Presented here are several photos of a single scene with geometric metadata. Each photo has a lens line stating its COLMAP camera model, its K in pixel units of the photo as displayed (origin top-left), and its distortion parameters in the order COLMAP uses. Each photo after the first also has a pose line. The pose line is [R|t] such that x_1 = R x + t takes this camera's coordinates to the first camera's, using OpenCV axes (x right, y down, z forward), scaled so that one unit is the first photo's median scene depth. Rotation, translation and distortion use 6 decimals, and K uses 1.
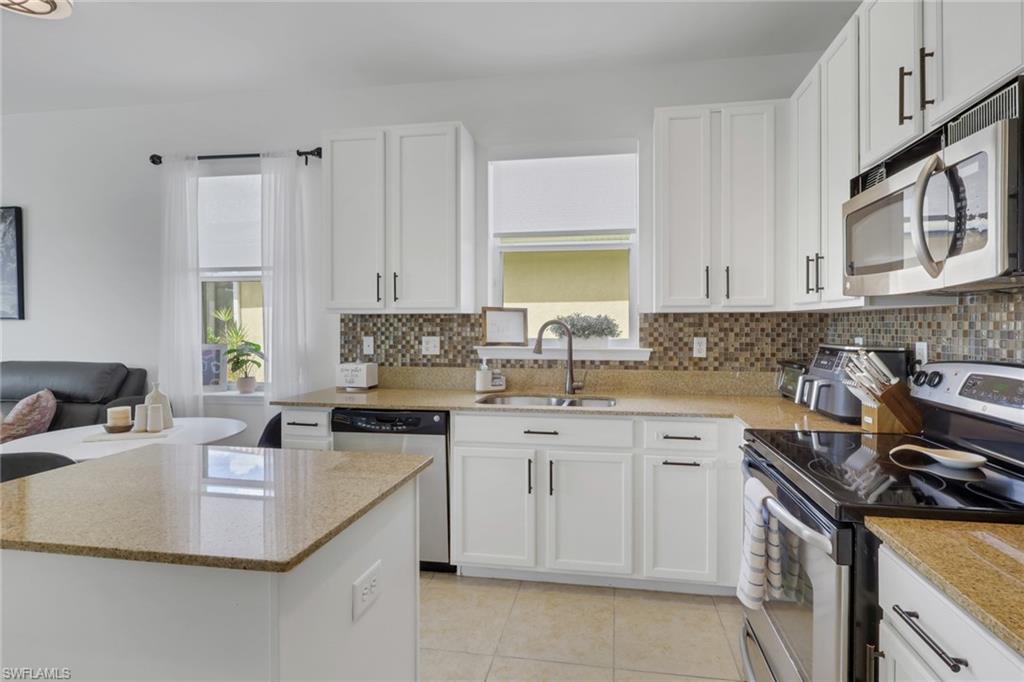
lens RADIAL K [[506.7, 0, 533.8], [0, 506.7, 327.6], [0, 0, 1]] dist [-0.000811, -0.000282]
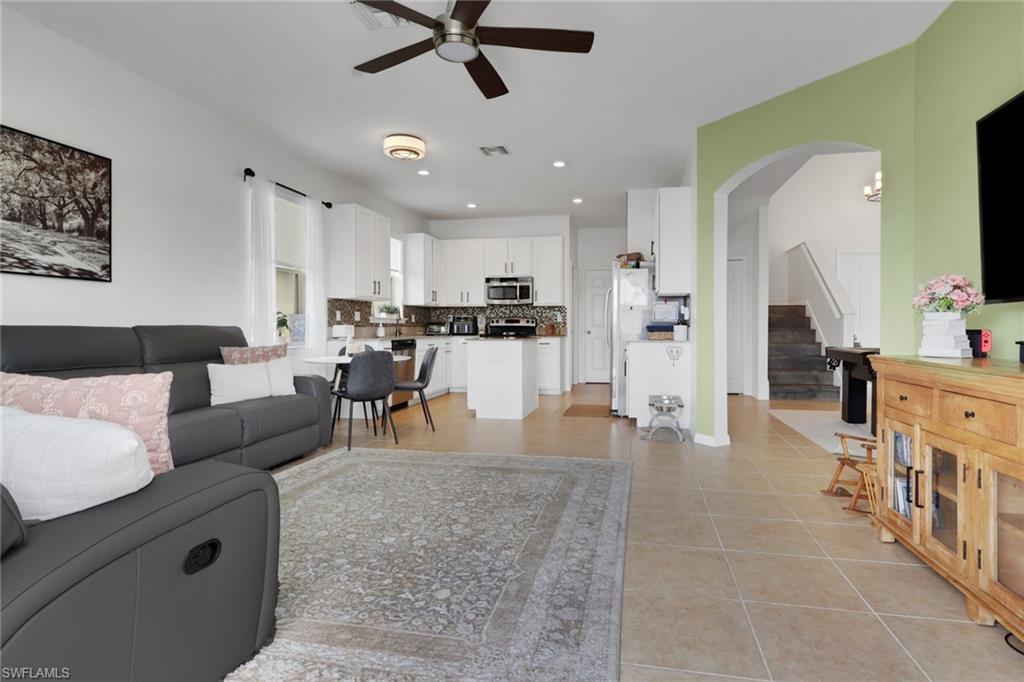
lens RADIAL K [[506.7, 0, 533.8], [0, 506.7, 327.6], [0, 0, 1]] dist [-0.000811, -0.000282]
pose [[0.048279, -0.002970, 0.998829, -2.178253], [0.005101, 0.999983, 0.002727, 0.078404], [-0.998821, 0.004963, 0.048294, 0.212584]]
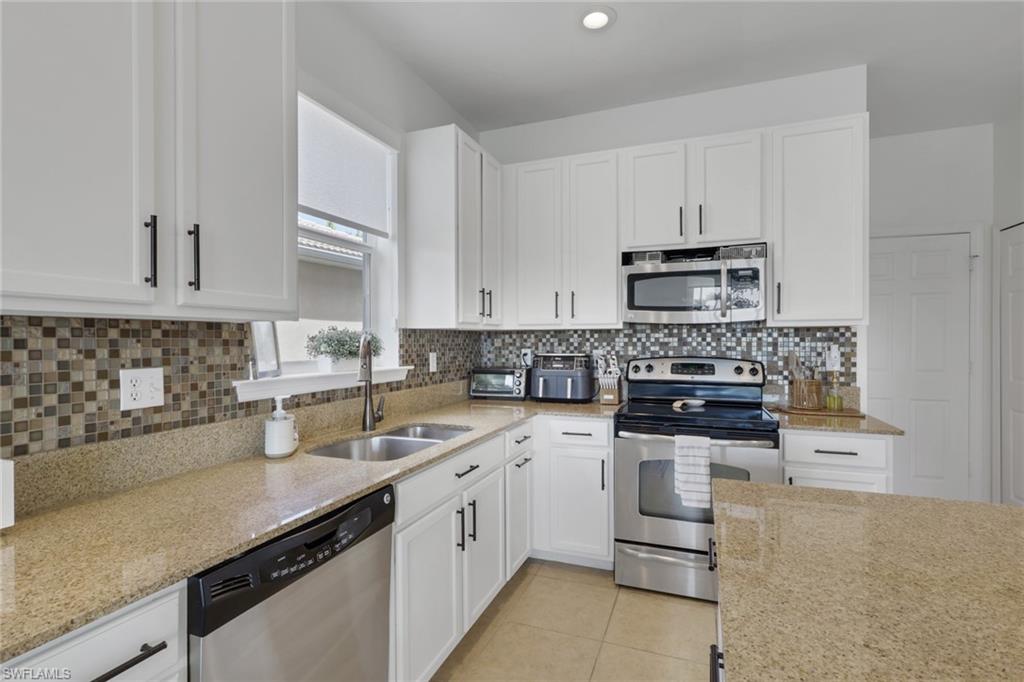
lens RADIAL K [[486.7, 0, 528.8], [0, 486.7, 340.2], [0, 0, 1]] dist [0.001532, -0.000140]
pose [[0.186791, -0.002877, 0.982396, -0.575661], [0.011053, 0.999939, 0.000827, -0.004790], [-0.982338, 0.010704, 0.186811, 0.577503]]
